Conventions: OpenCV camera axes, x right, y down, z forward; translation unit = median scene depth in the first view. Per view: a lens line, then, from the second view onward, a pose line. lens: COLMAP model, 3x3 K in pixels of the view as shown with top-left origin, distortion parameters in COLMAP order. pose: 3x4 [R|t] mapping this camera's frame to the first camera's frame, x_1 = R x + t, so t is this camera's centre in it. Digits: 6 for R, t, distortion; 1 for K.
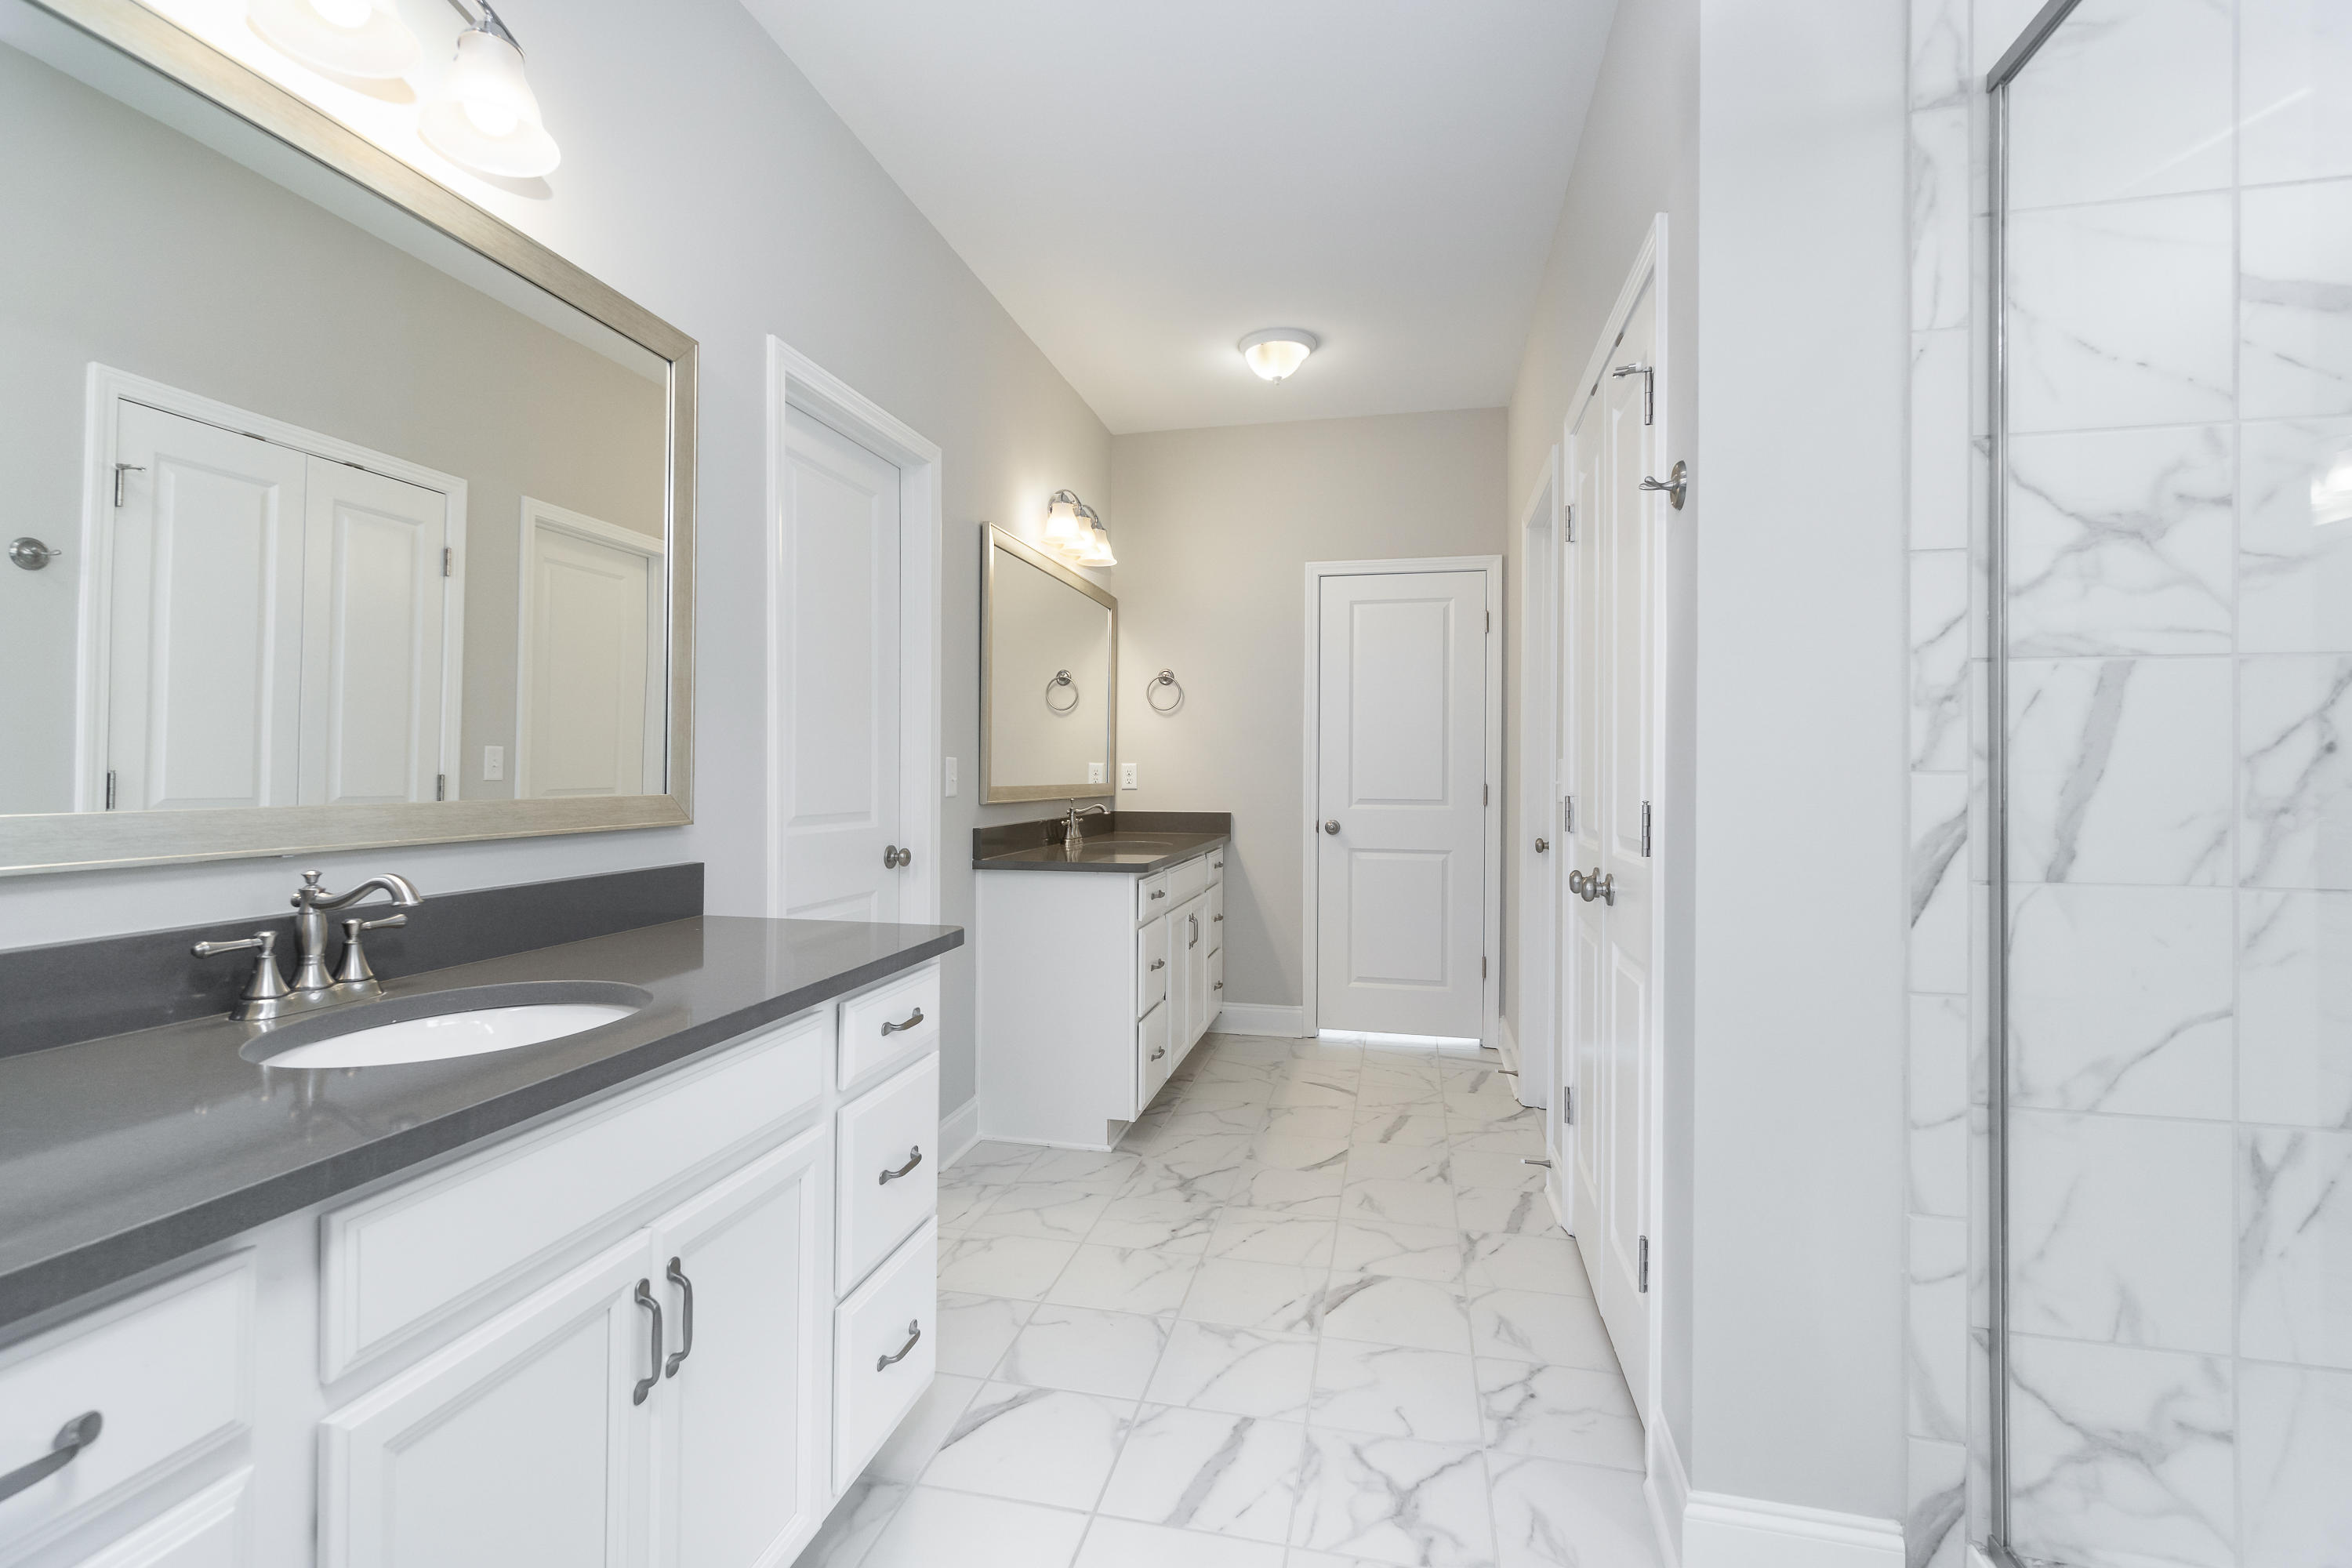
lens RADIAL K [[1010.1, 0, 1173.9], [0, 1010.1, 775.7], [0, 0, 1]] dist [-0.011509, 0.000649]
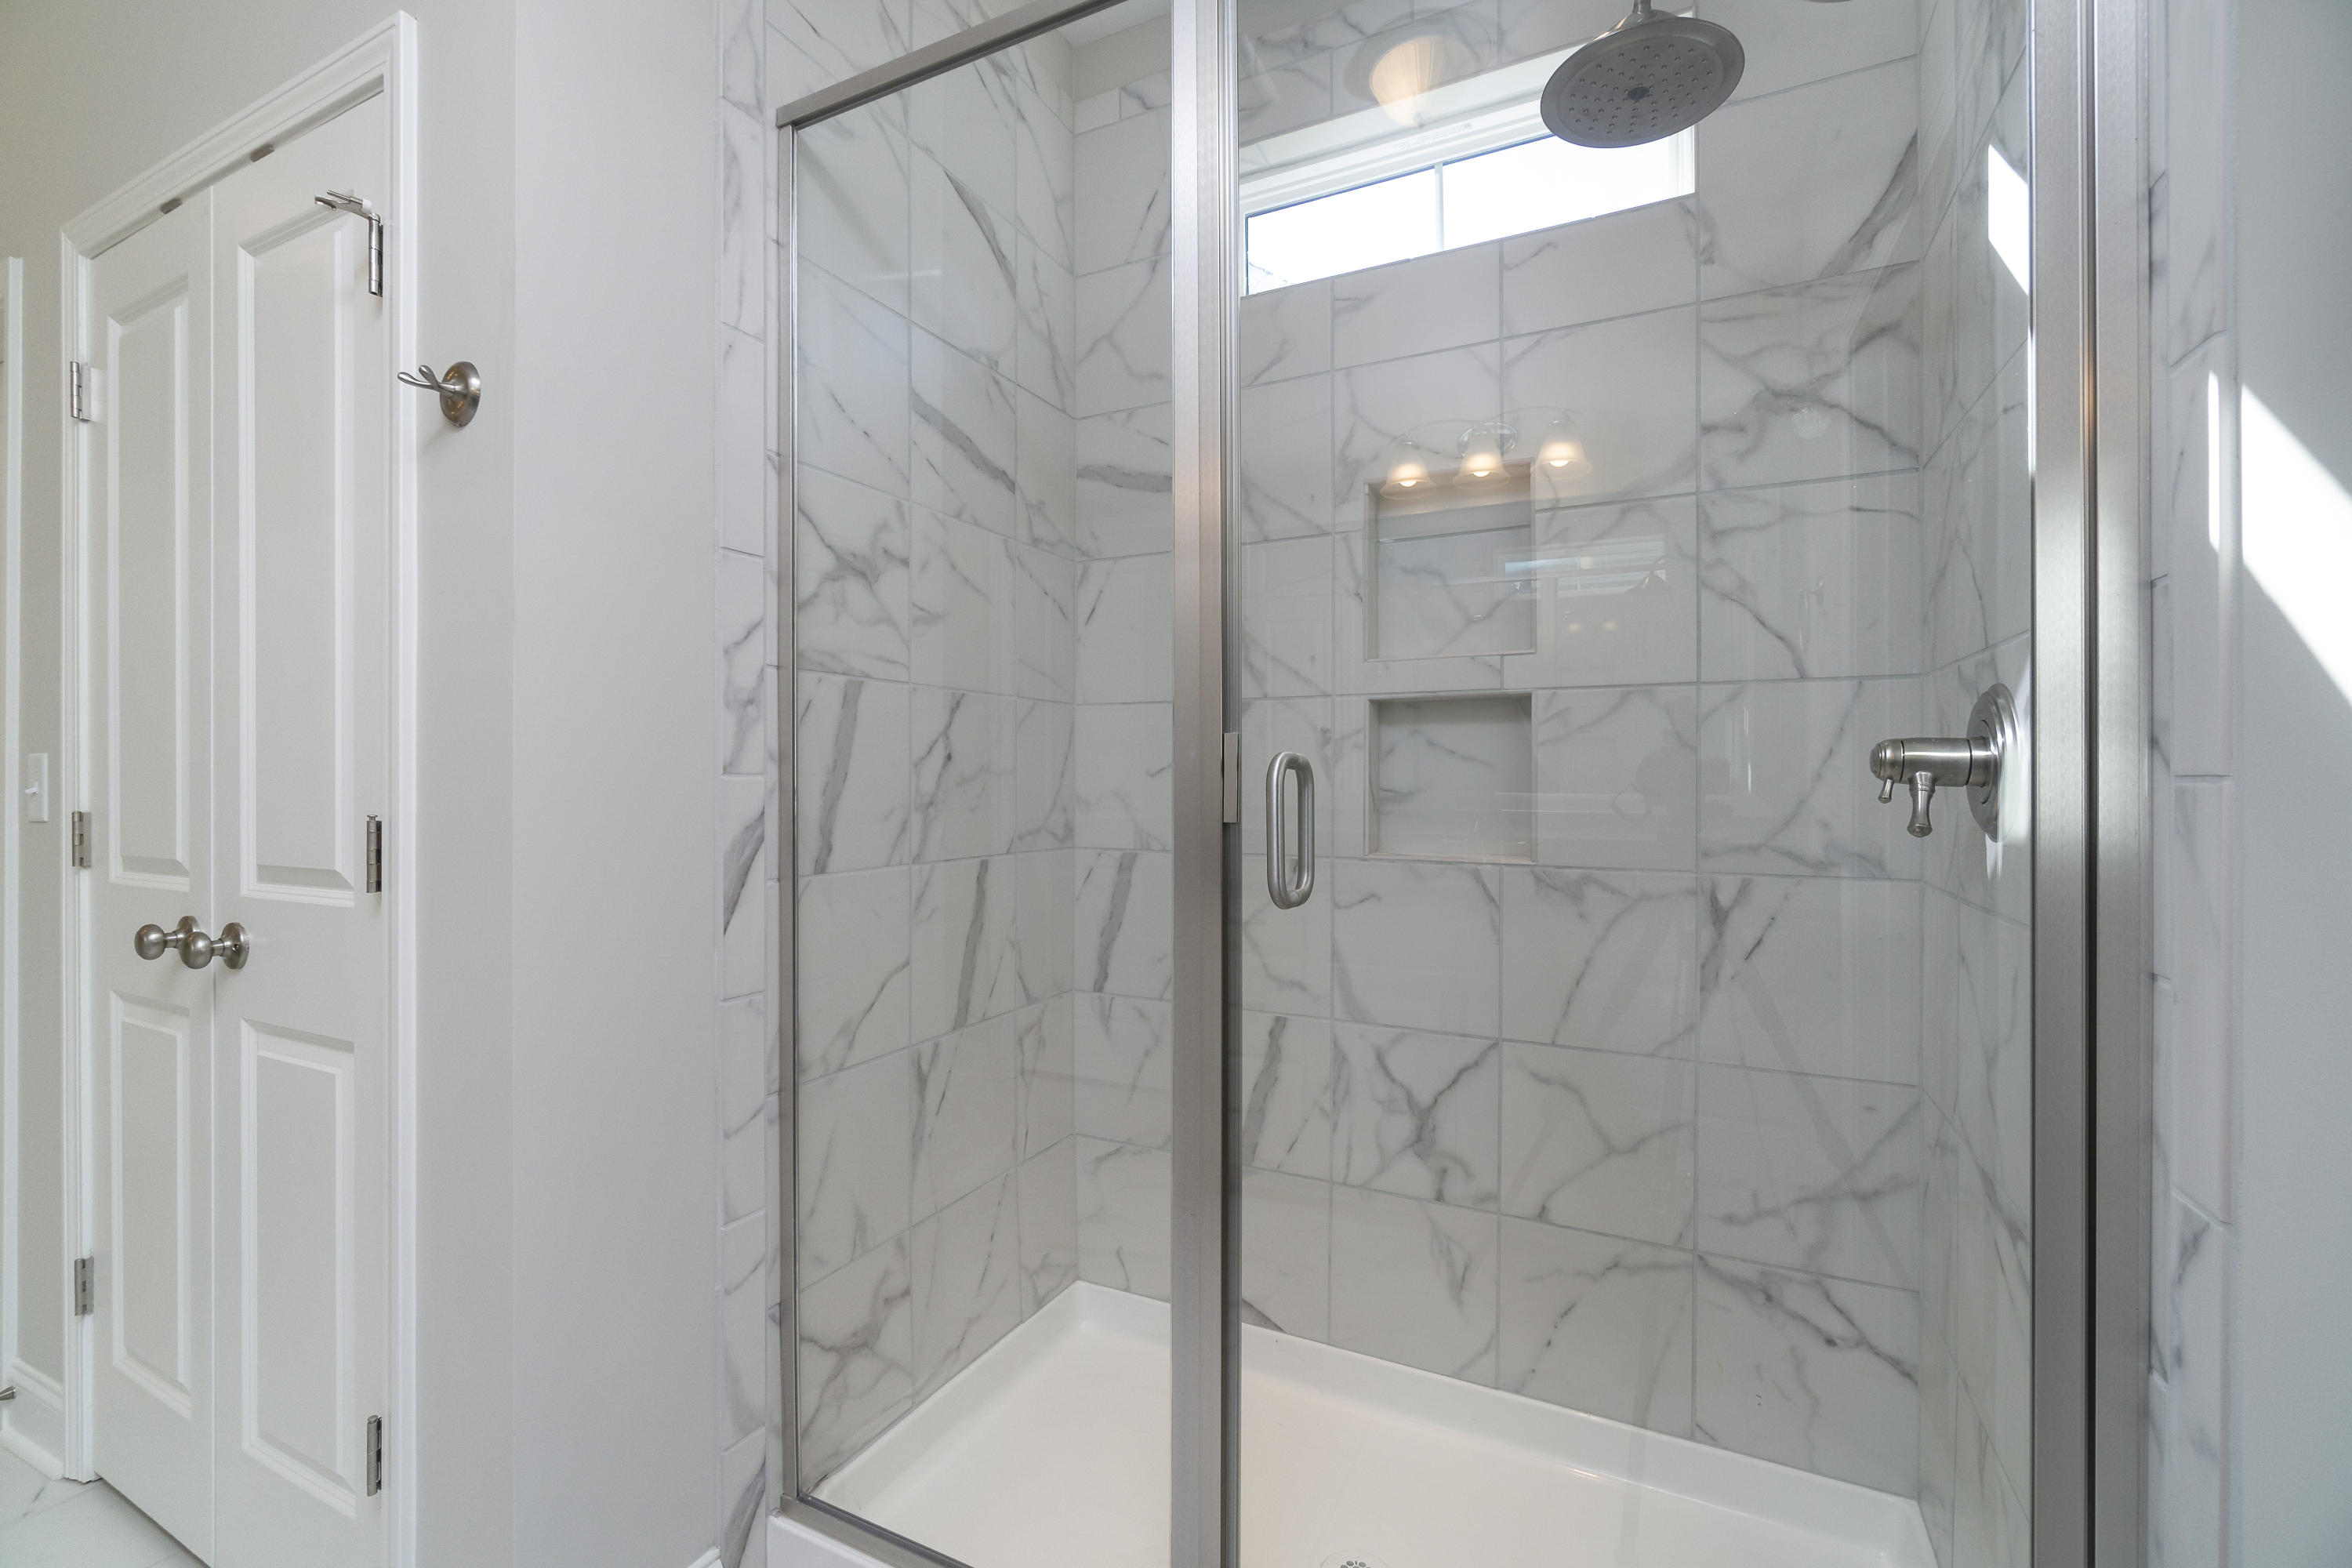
lens RADIAL K [[1010.1, 0, 1177.6], [0, 1010.1, 778.4], [0, 0, 1]] dist [-0.011509, 0.000649]
pose [[0.221124, -0.005299, 0.975231, -0.126685], [-0.002398, 0.999979, 0.005977, -0.007357], [-0.975243, -0.003660, 0.221106, 0.366025]]
